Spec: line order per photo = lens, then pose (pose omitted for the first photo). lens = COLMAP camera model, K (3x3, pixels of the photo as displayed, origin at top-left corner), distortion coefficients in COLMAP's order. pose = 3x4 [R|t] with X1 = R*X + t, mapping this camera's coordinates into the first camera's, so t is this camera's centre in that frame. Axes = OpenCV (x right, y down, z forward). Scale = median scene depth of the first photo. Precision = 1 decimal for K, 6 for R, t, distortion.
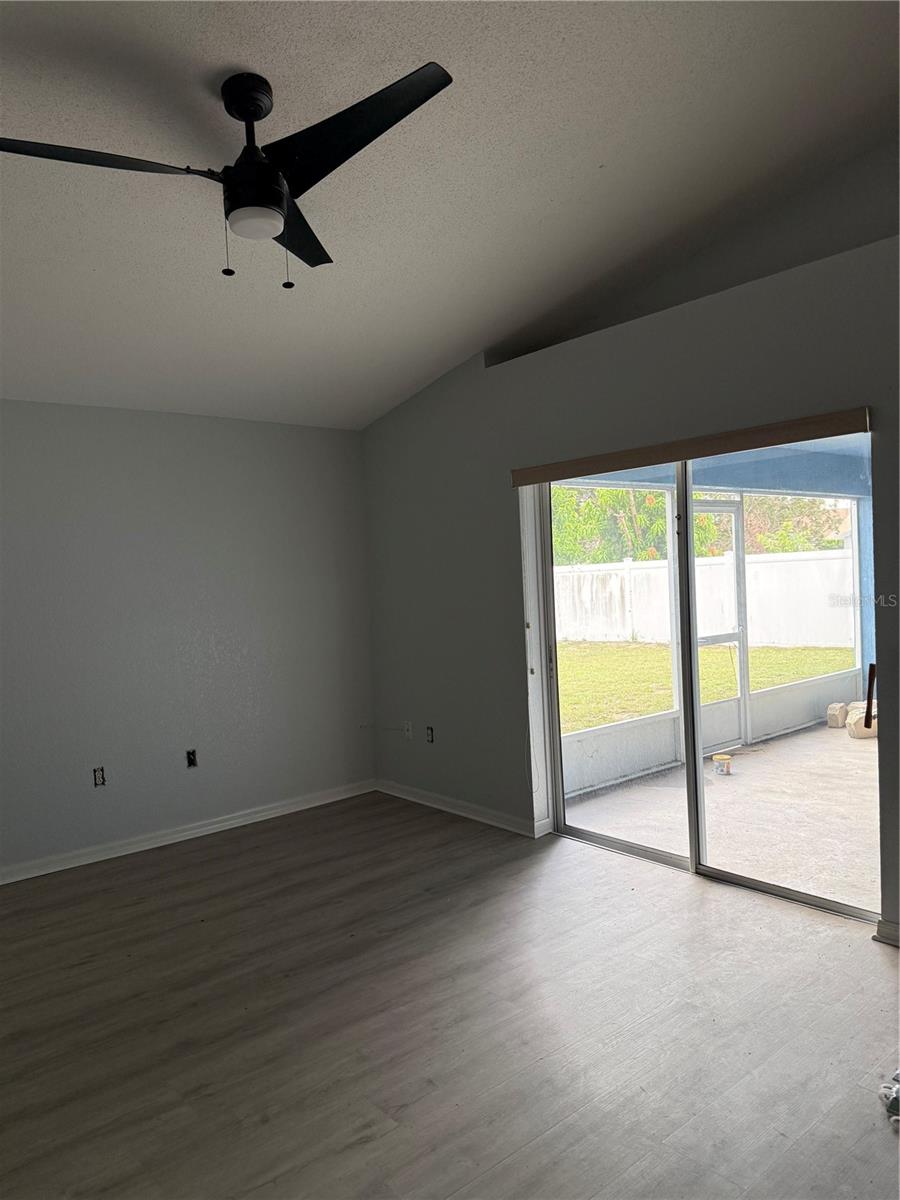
lens RADIAL K [[847.7, 0, 450.0], [0, 847.7, 597.3], [0, 0, 1]] dist [0.048619, -0.041648]
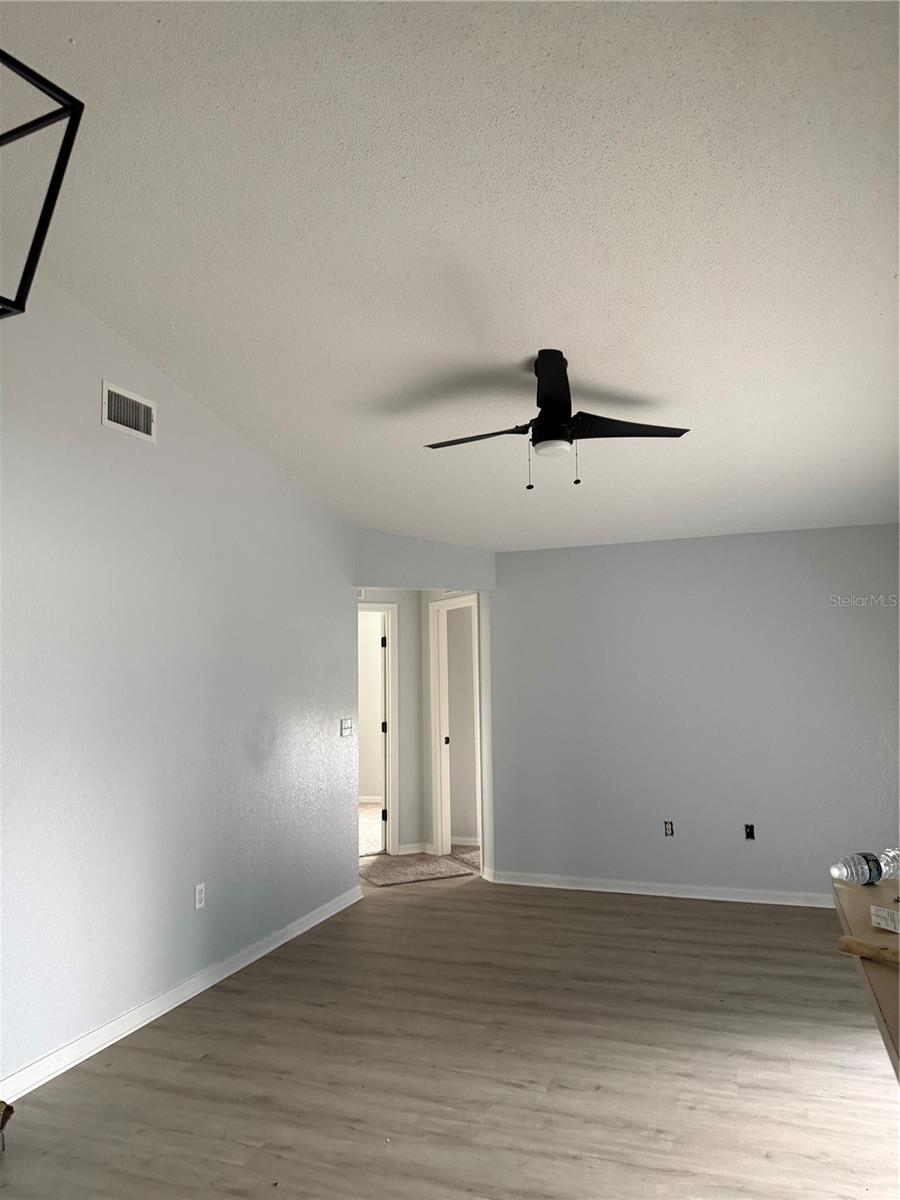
lens RADIAL K [[847.7, 0, 455.3], [0, 847.7, 602.1], [0, 0, 1]] dist [0.048619, -0.041648]
pose [[0.512447, -0.037809, -0.857886, 0.793154], [-0.030247, 0.997616, -0.062035, -0.056093], [0.858186, 0.057738, 0.510082, 0.098843]]
